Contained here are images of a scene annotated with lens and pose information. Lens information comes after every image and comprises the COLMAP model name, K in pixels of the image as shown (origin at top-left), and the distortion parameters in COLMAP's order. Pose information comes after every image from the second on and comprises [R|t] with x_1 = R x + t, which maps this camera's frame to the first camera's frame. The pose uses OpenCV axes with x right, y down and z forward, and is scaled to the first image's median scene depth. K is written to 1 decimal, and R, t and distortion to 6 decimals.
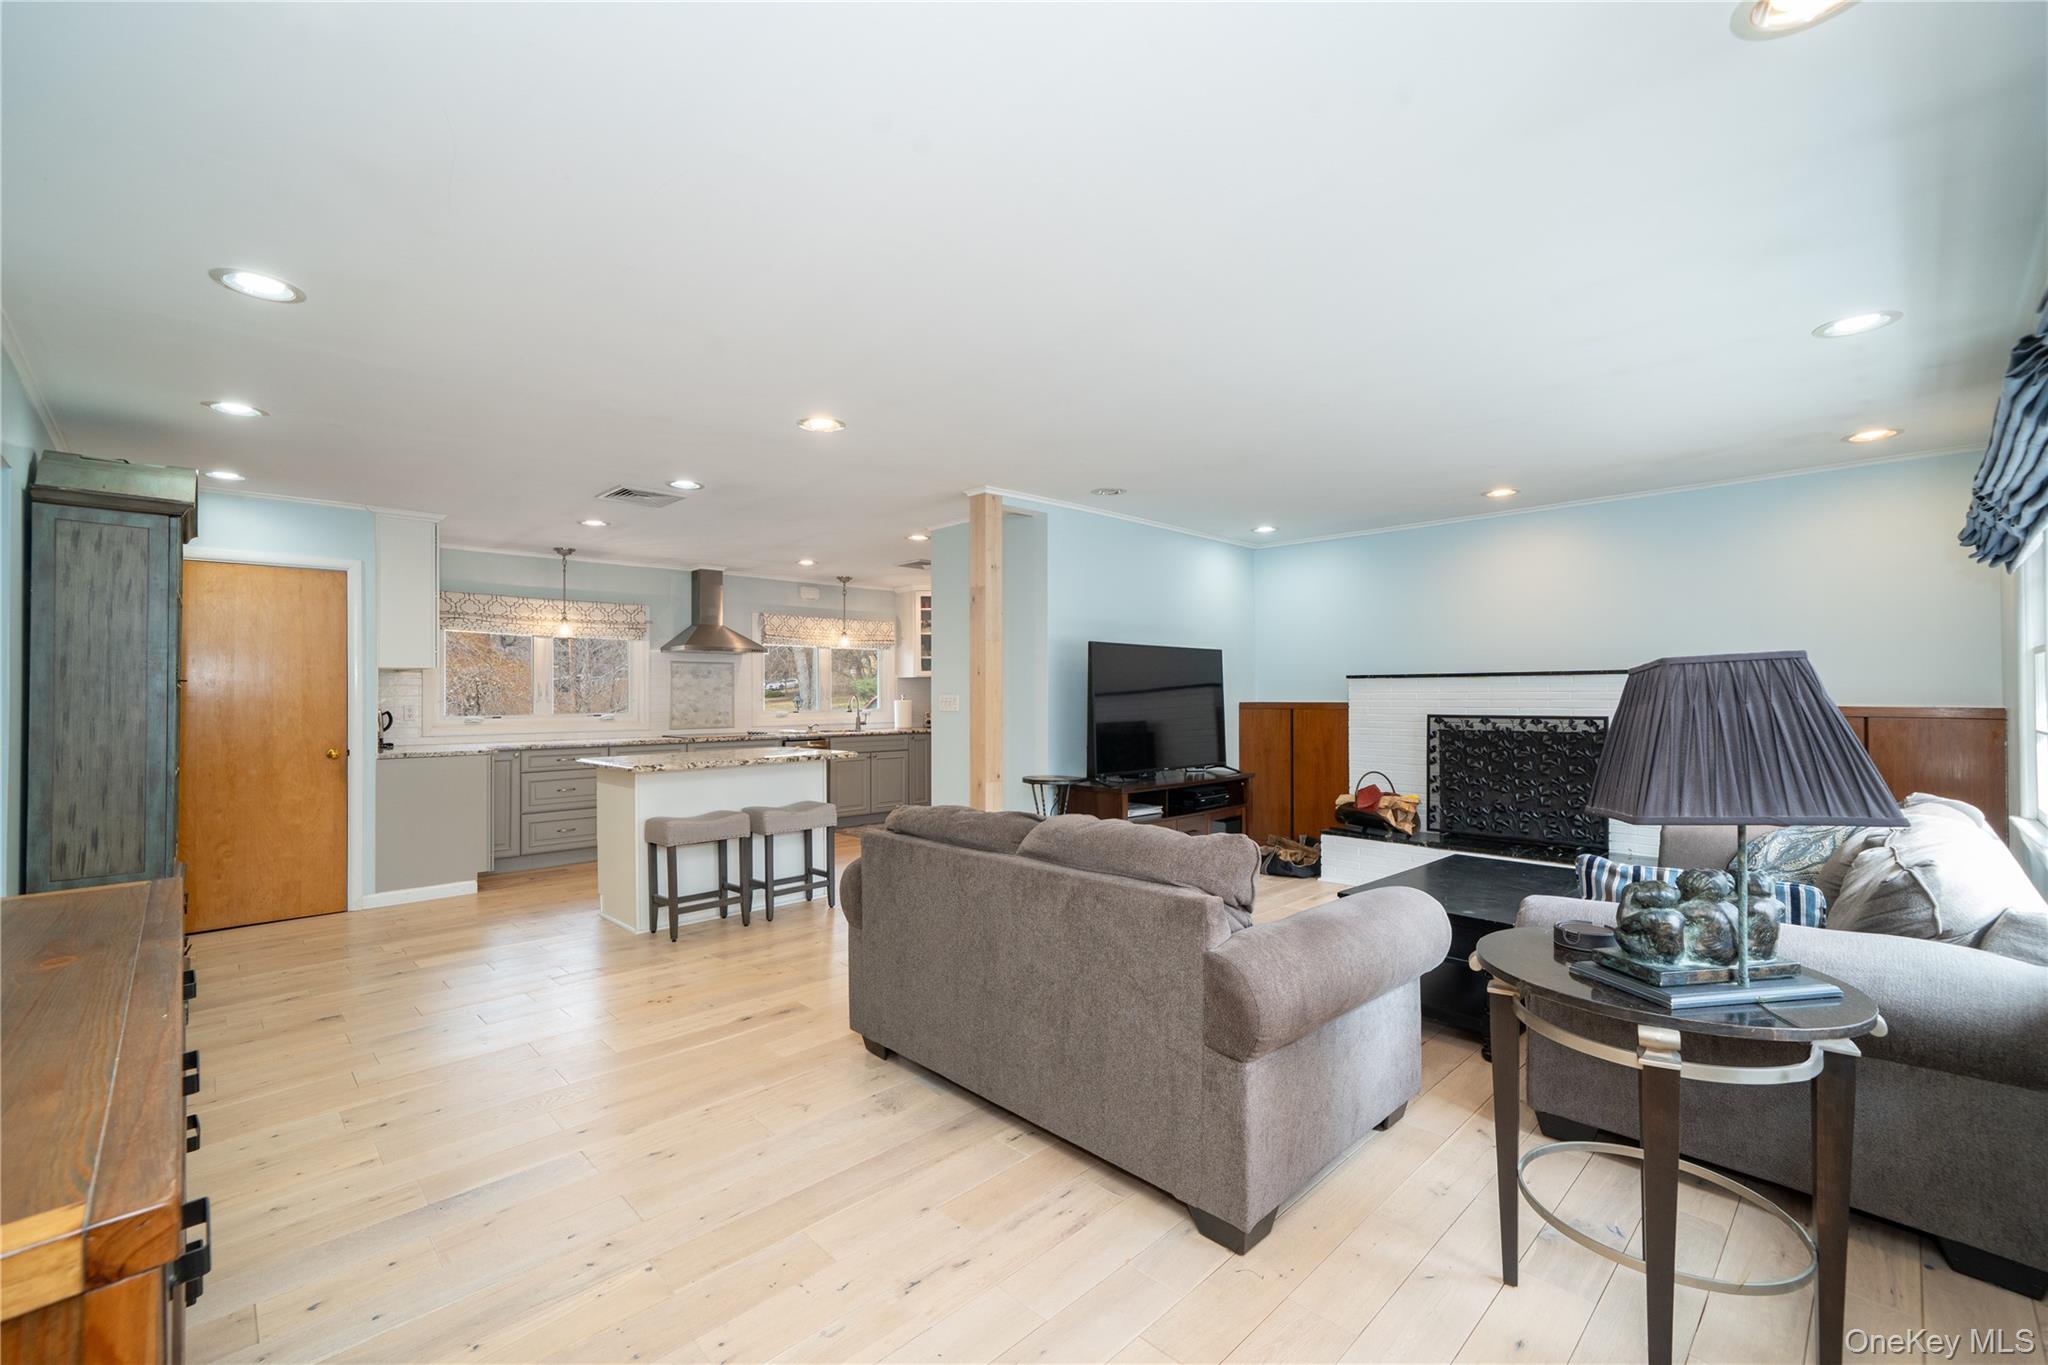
lens RADIAL K [[863.2, 0, 1018.4], [0, 863.2, 685.6], [0, 0, 1]] dist [0.004782, 0.000454]
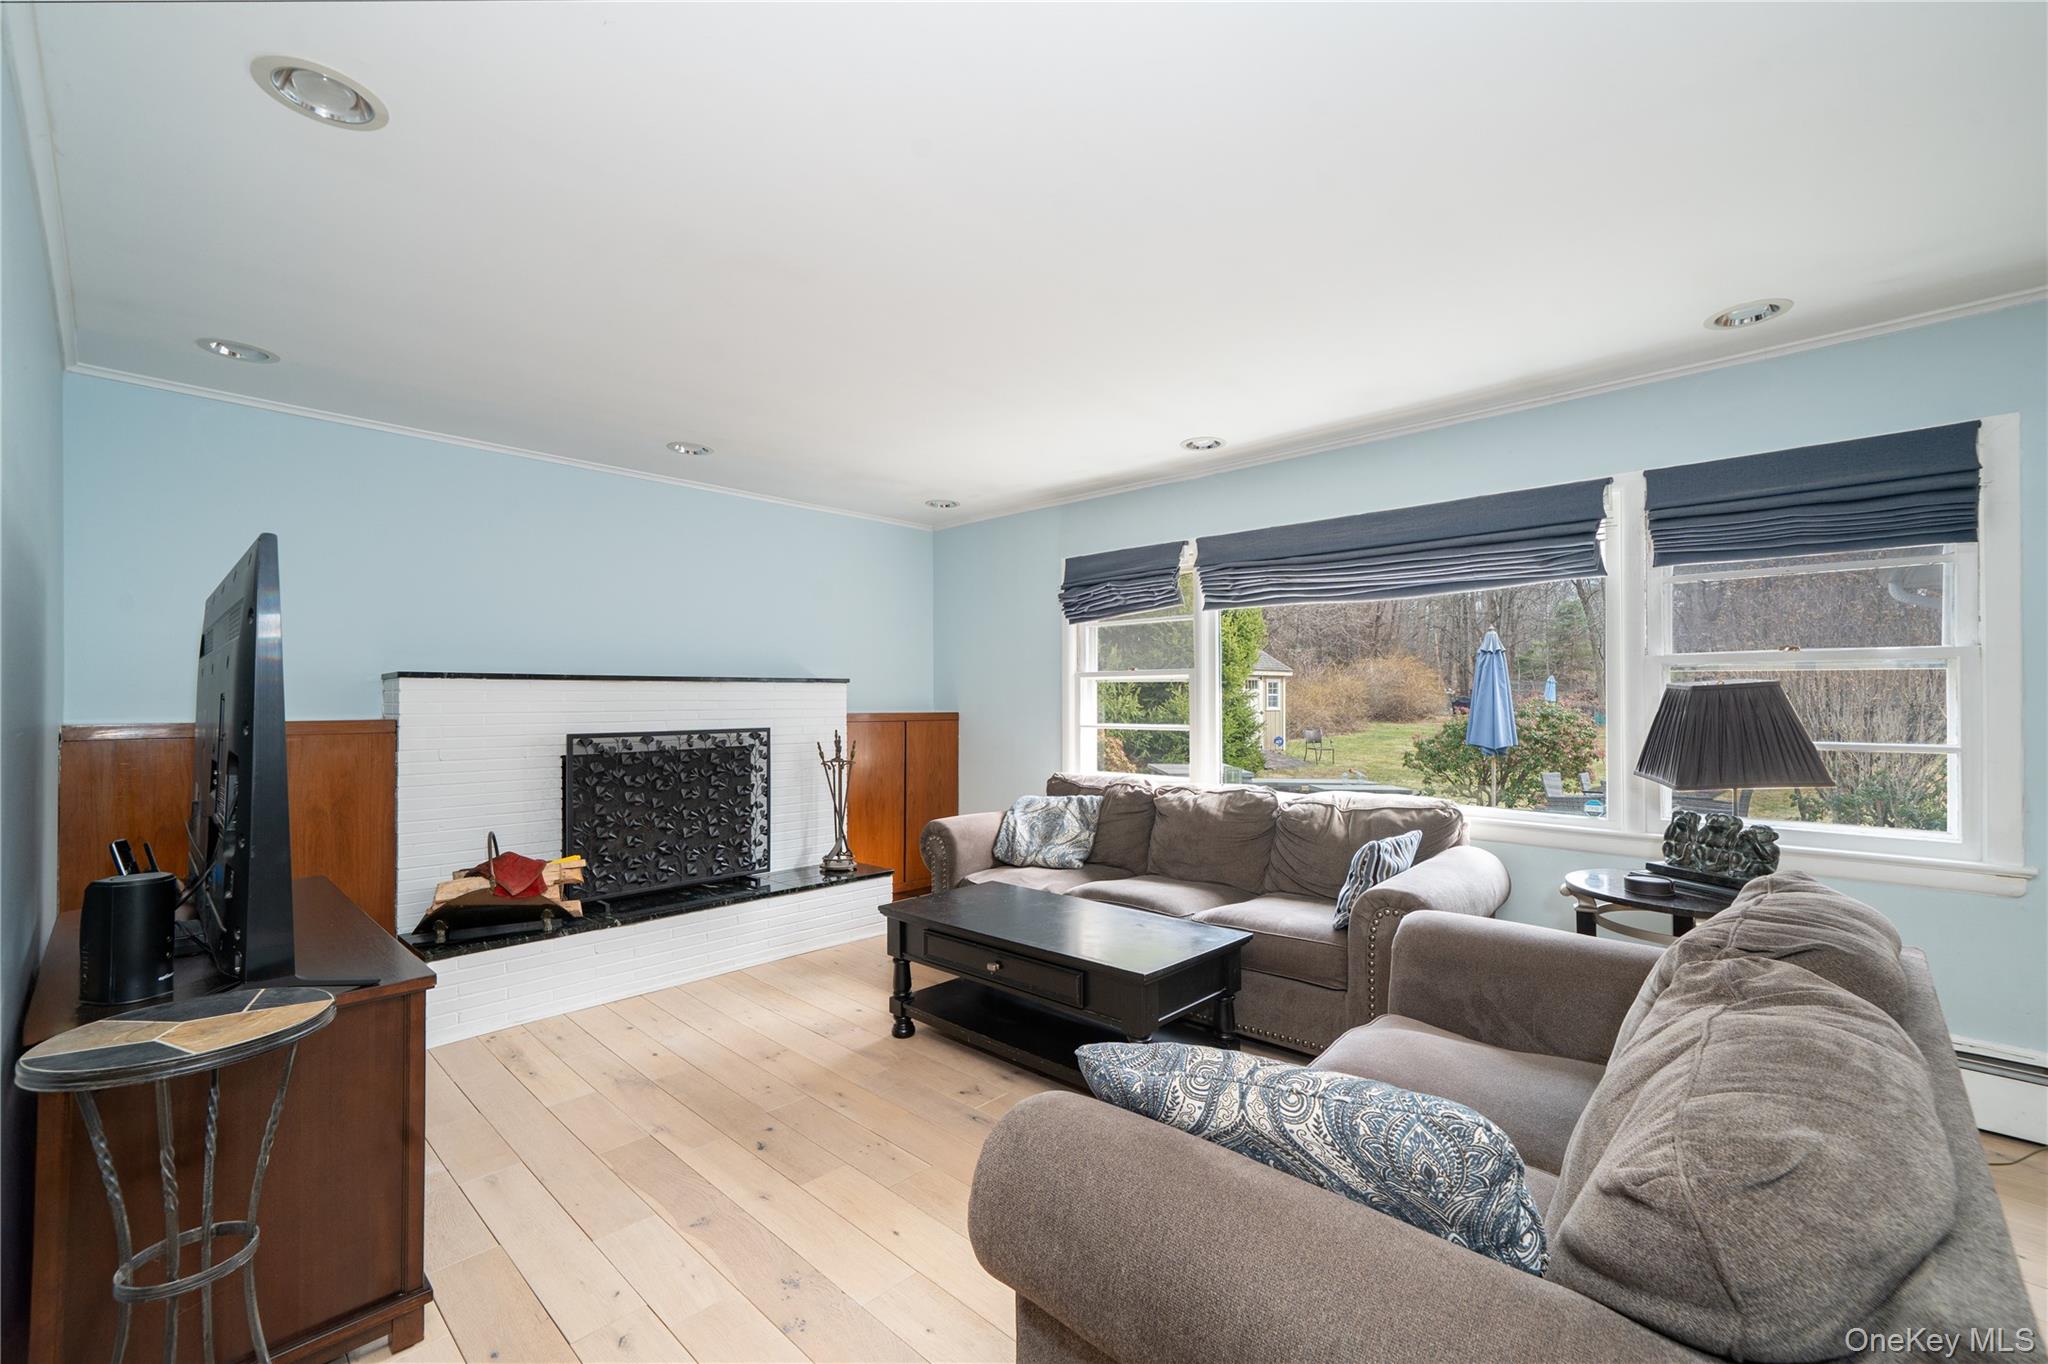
lens RADIAL K [[863.2, 0, 1006.9], [0, 863.2, 688.0], [0, 0, 1]] dist [0.004782, 0.000454]
pose [[-0.053173, 0.016228, 0.998453, -0.176220], [-0.010802, 0.999800, -0.016825, 0.004034], [-0.998527, -0.011680, -0.052987, 0.544065]]
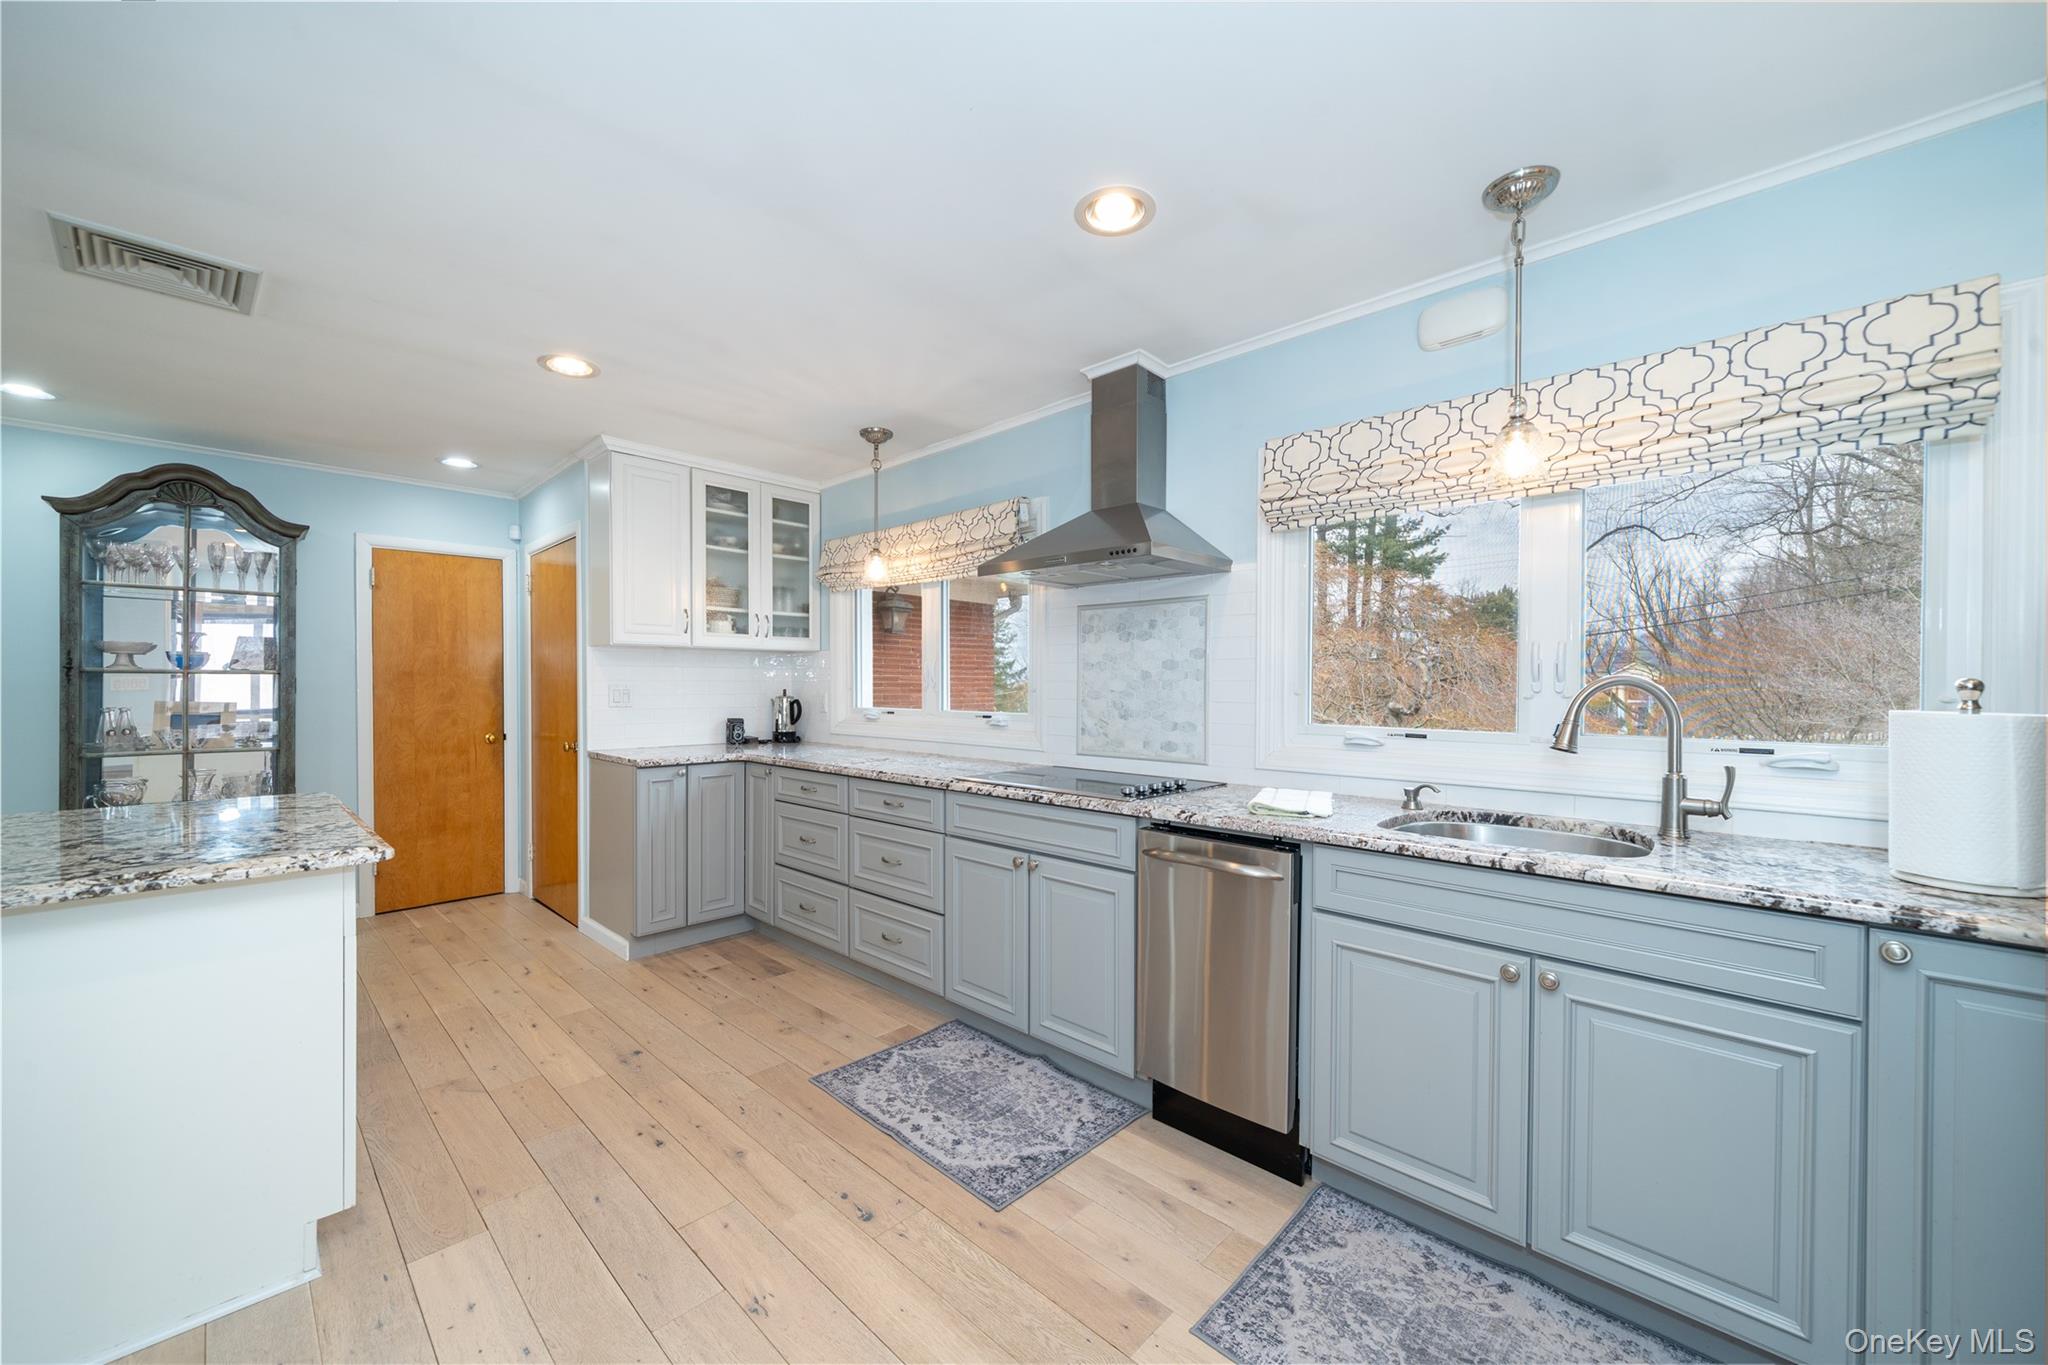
lens RADIAL K [[776.2, 0, 1020.4], [0, 776.2, 696.6], [0, 0, 1]] dist [-0.002776, -0.000123]
pose [[0.040977, 0.018124, -0.998996, 0.011166], [0.006812, 0.999807, 0.018418, 0.013701], [0.999137, -0.007560, 0.040845, 1.099275]]
